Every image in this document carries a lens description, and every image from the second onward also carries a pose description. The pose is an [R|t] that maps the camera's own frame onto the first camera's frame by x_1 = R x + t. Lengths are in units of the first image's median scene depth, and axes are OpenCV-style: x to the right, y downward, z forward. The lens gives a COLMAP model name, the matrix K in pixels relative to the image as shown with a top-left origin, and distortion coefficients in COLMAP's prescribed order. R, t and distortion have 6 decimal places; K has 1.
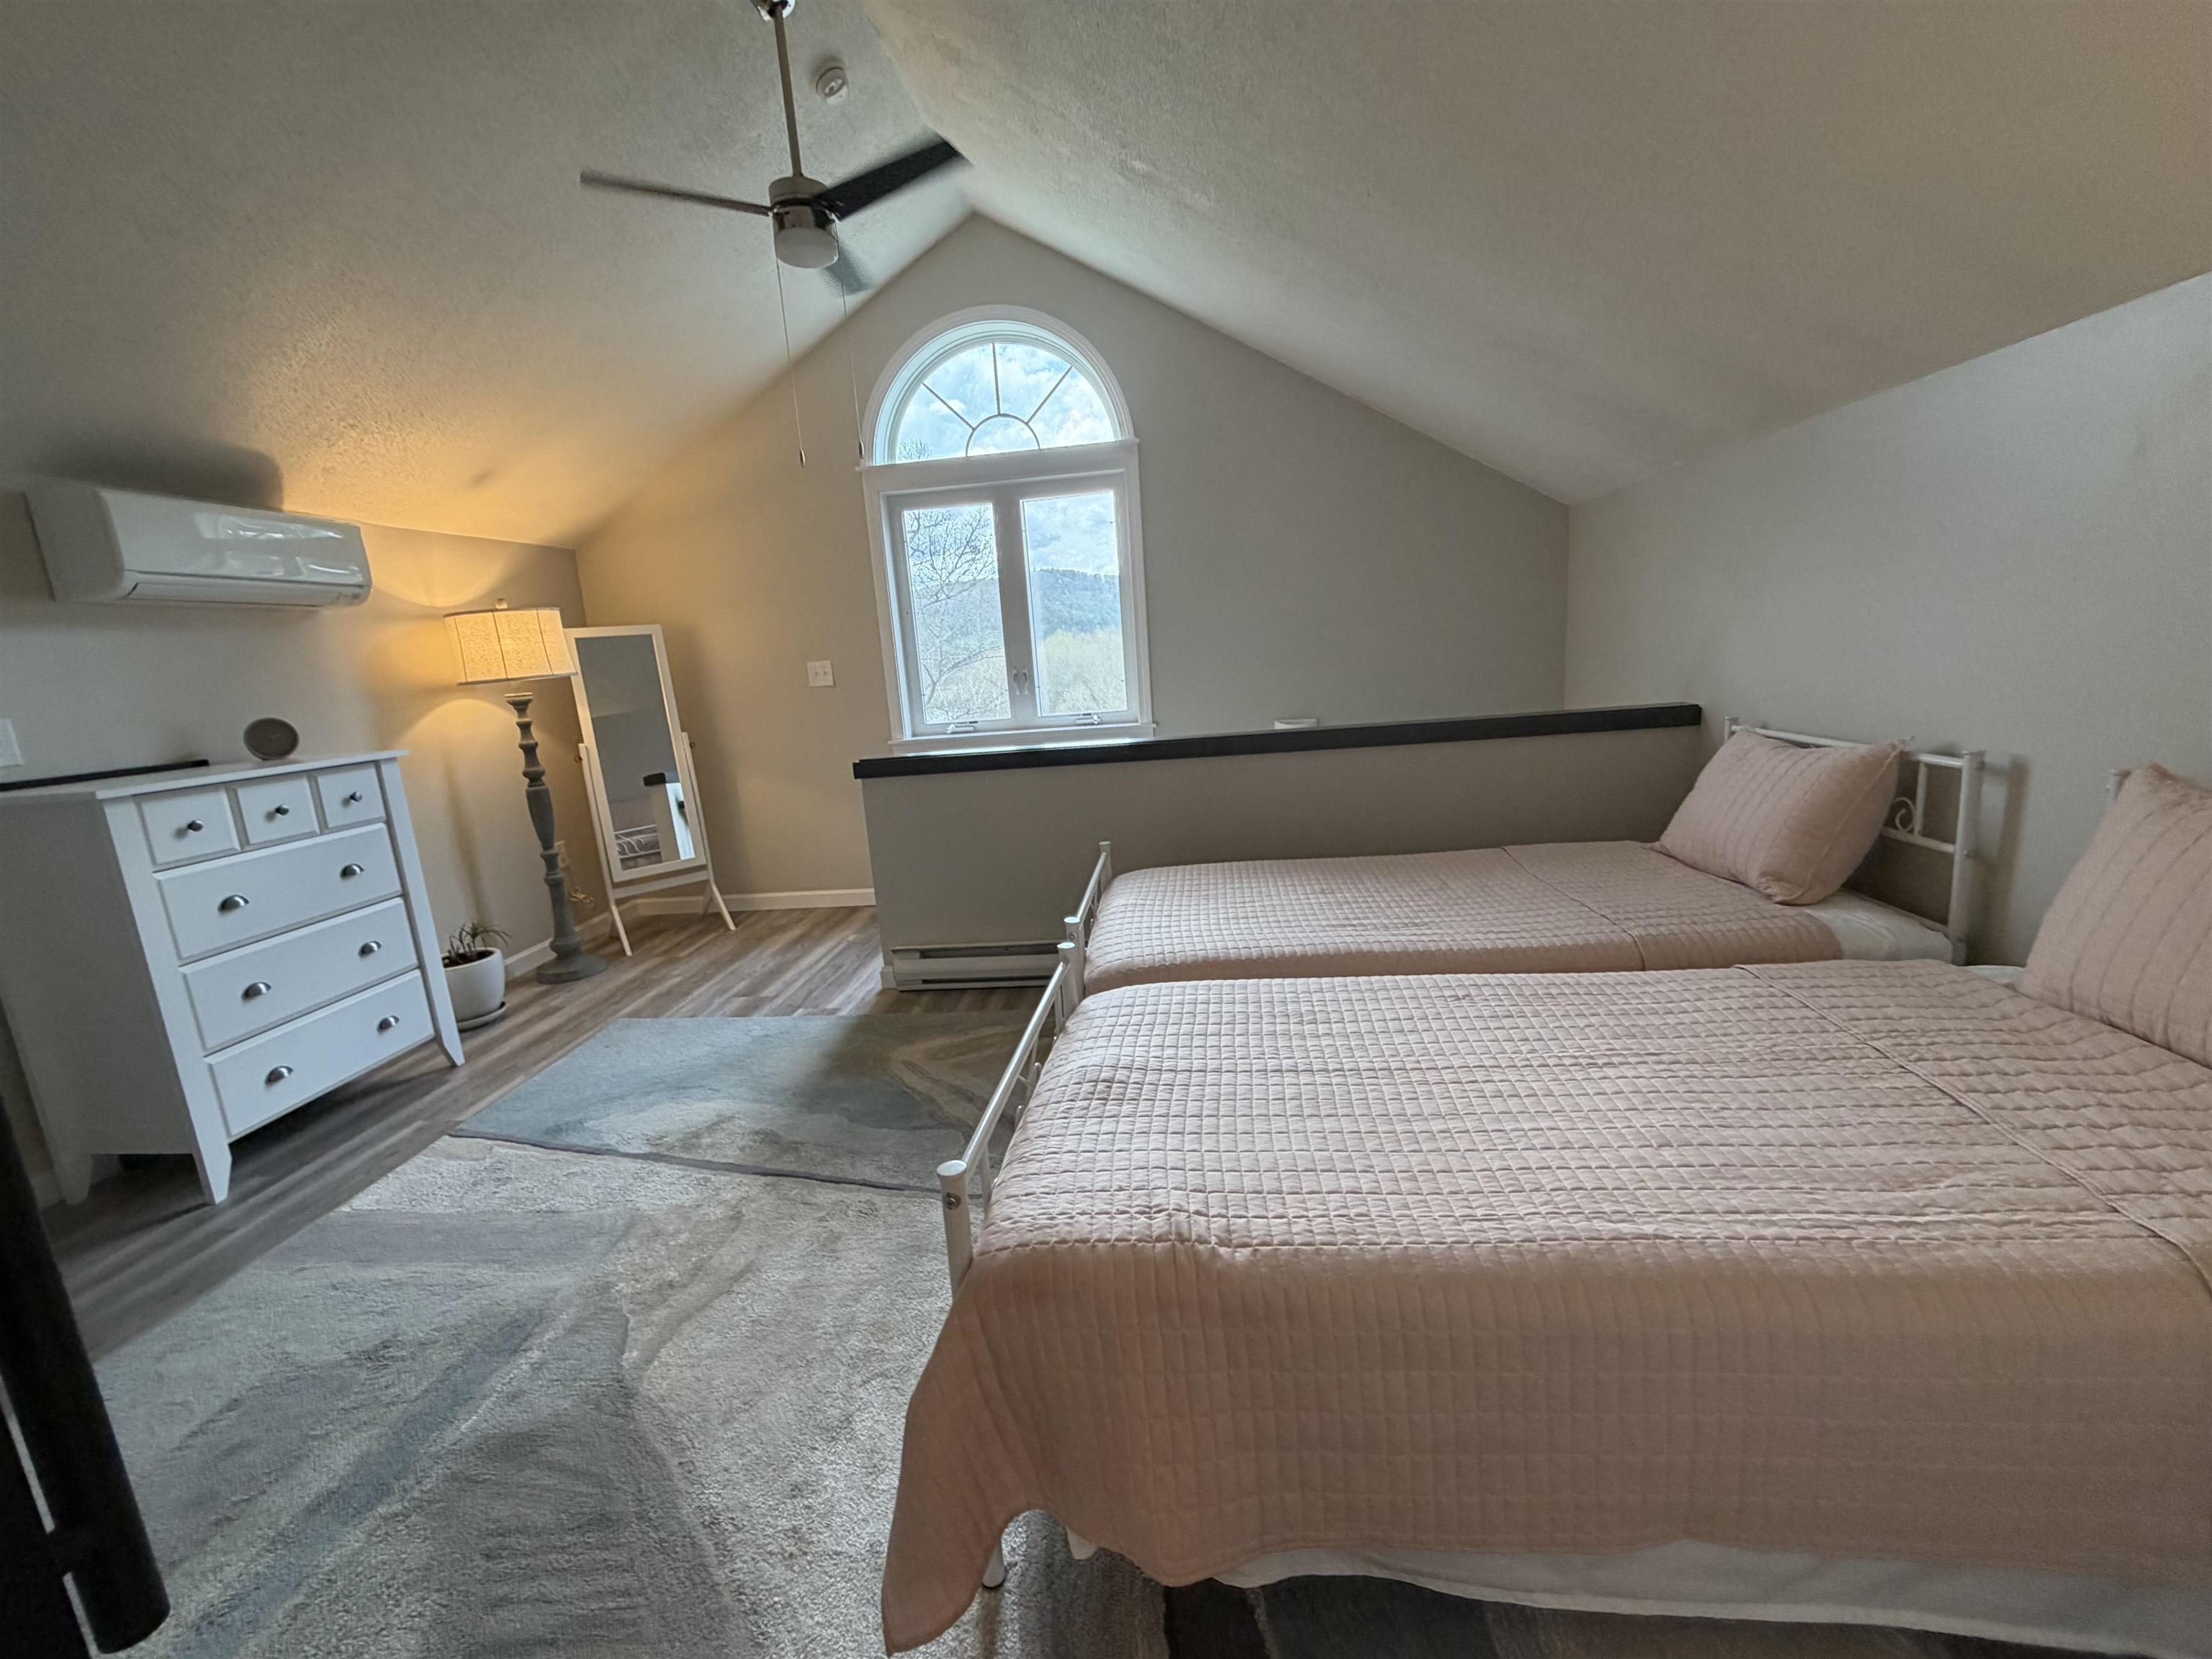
lens RADIAL K [[933.5, 0, 1088.8], [0, 933.5, 832.9], [0, 0, 1]] dist [0.000872, 0.000345]
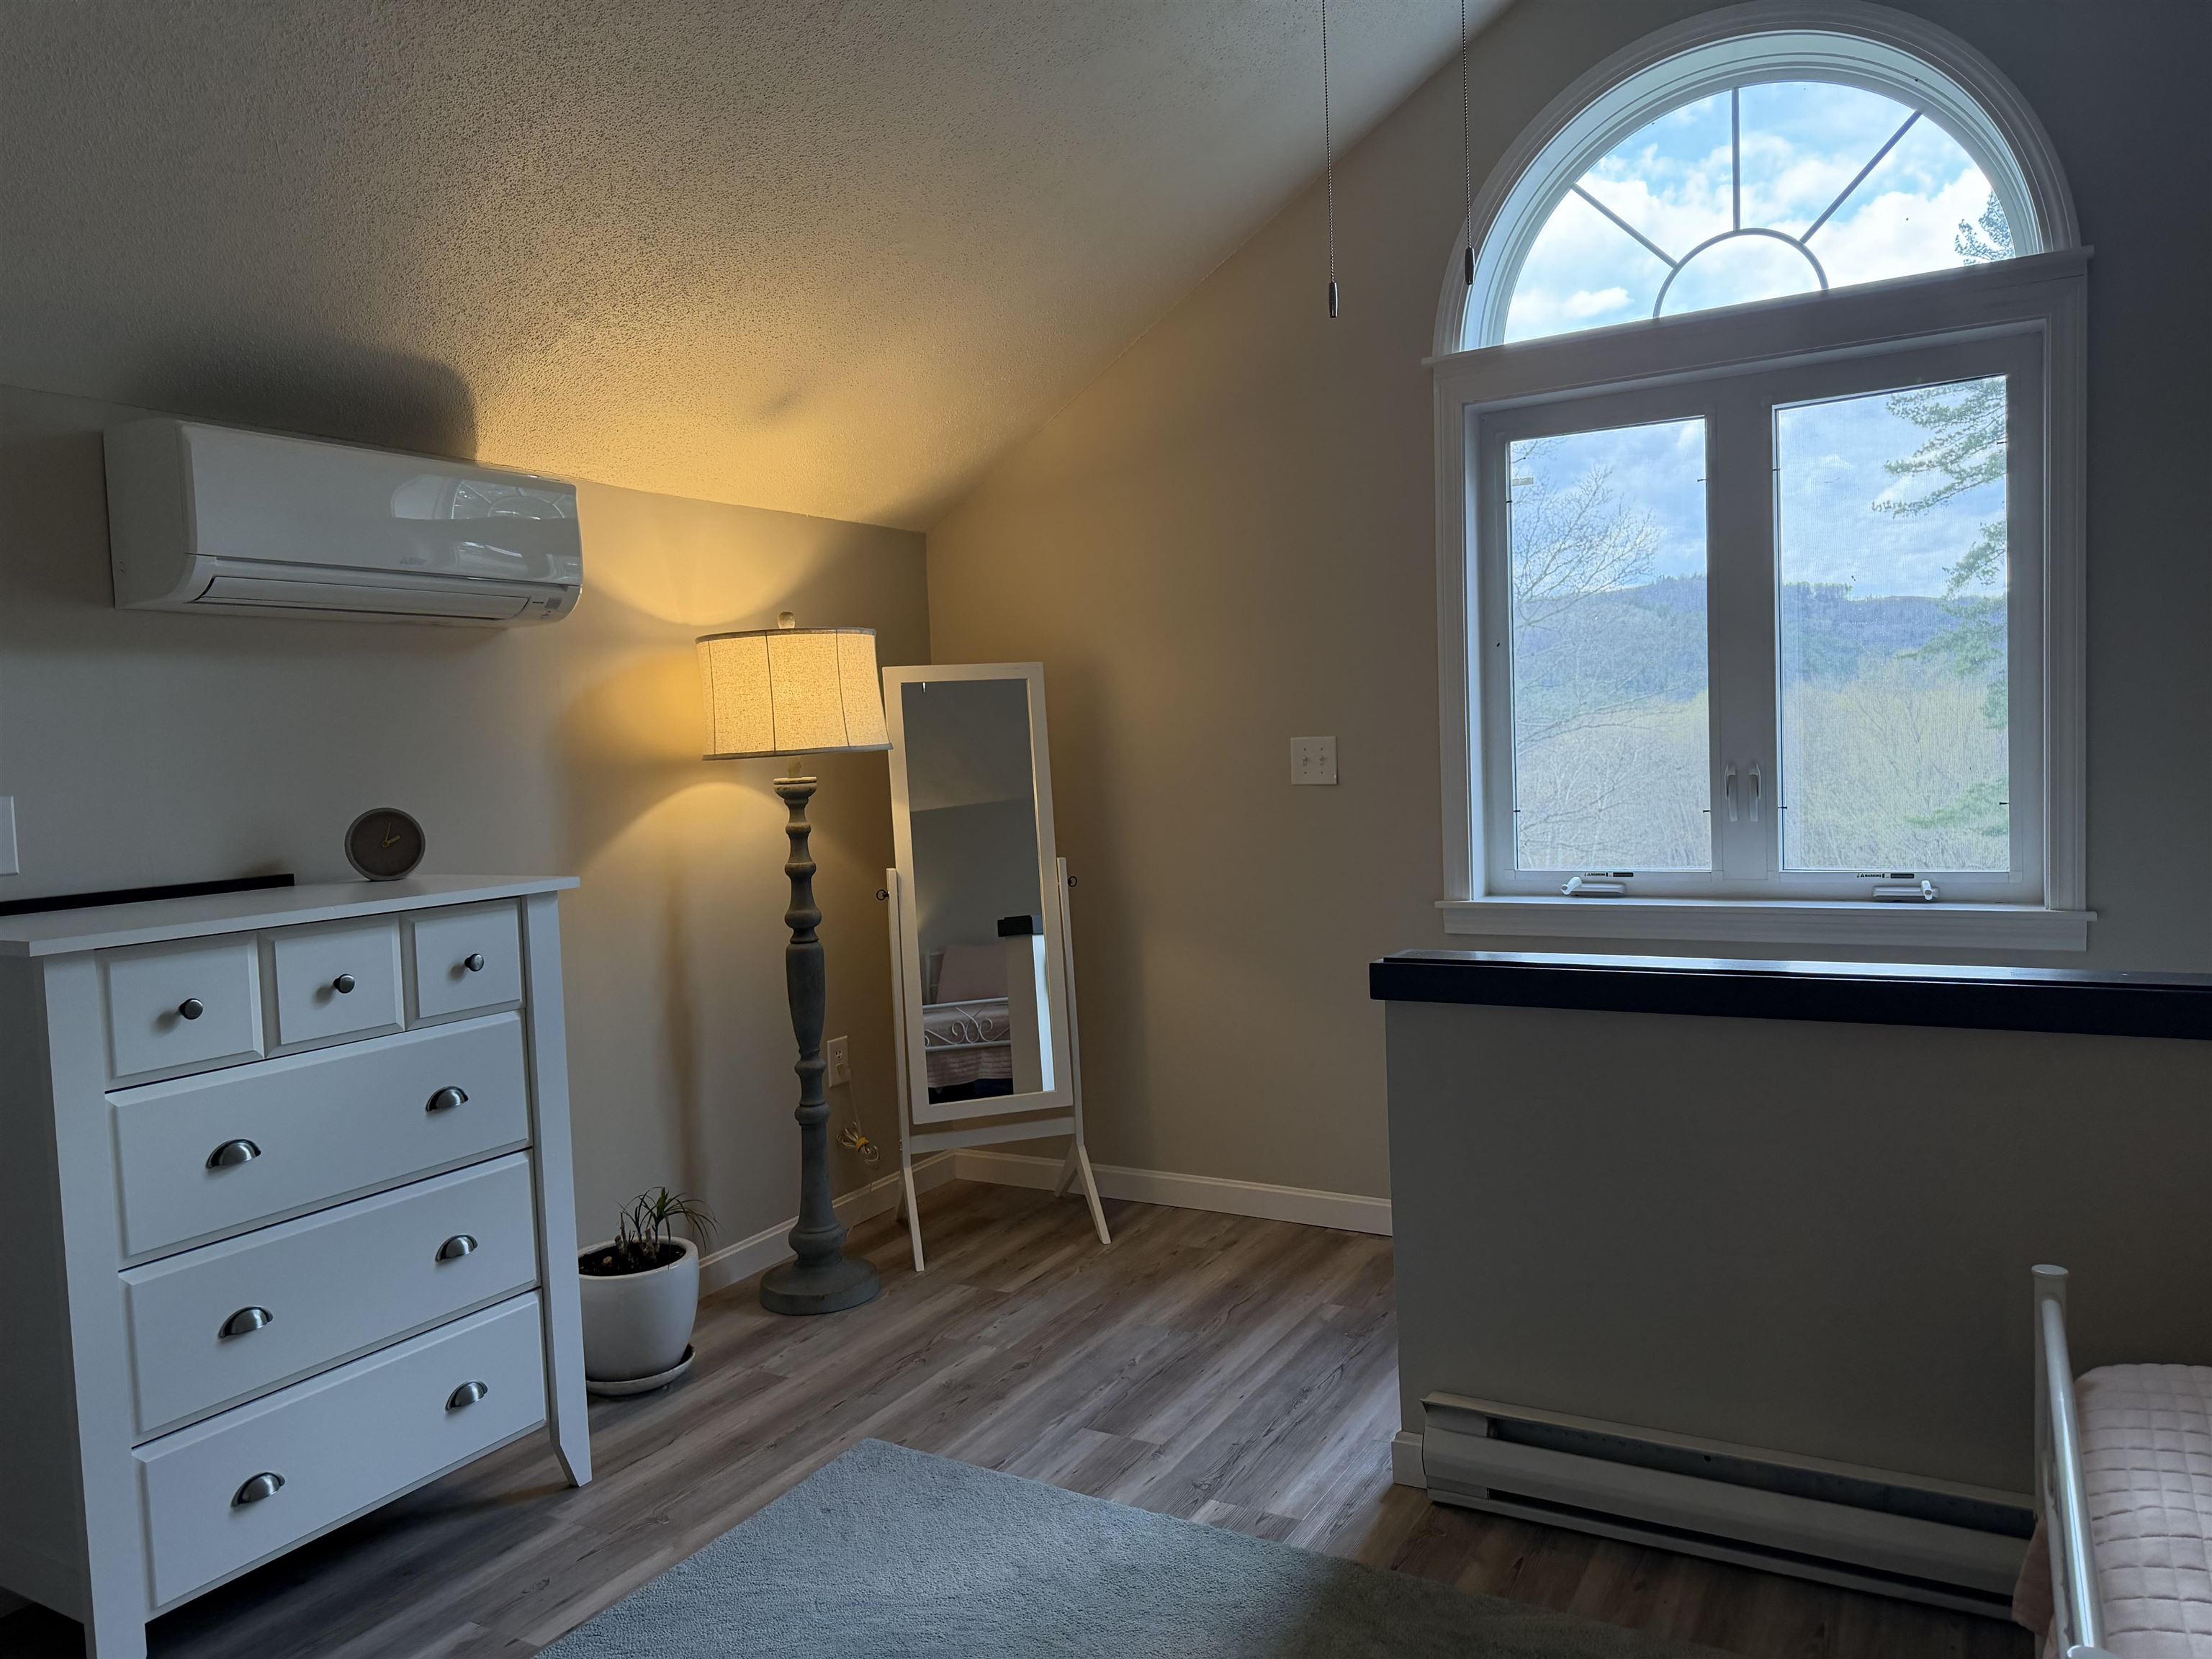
lens RADIAL K [[1542.7, 0, 1107.2], [0, 1542.7, 862.5], [0, 0, 1]] dist [0.060861, -0.044475]
pose [[0.919897, 0.066015, -0.386564, -0.079598], [-0.102029, 0.992071, -0.073377, -0.054232], [0.378655, 0.106940, 0.919339, 0.240287]]
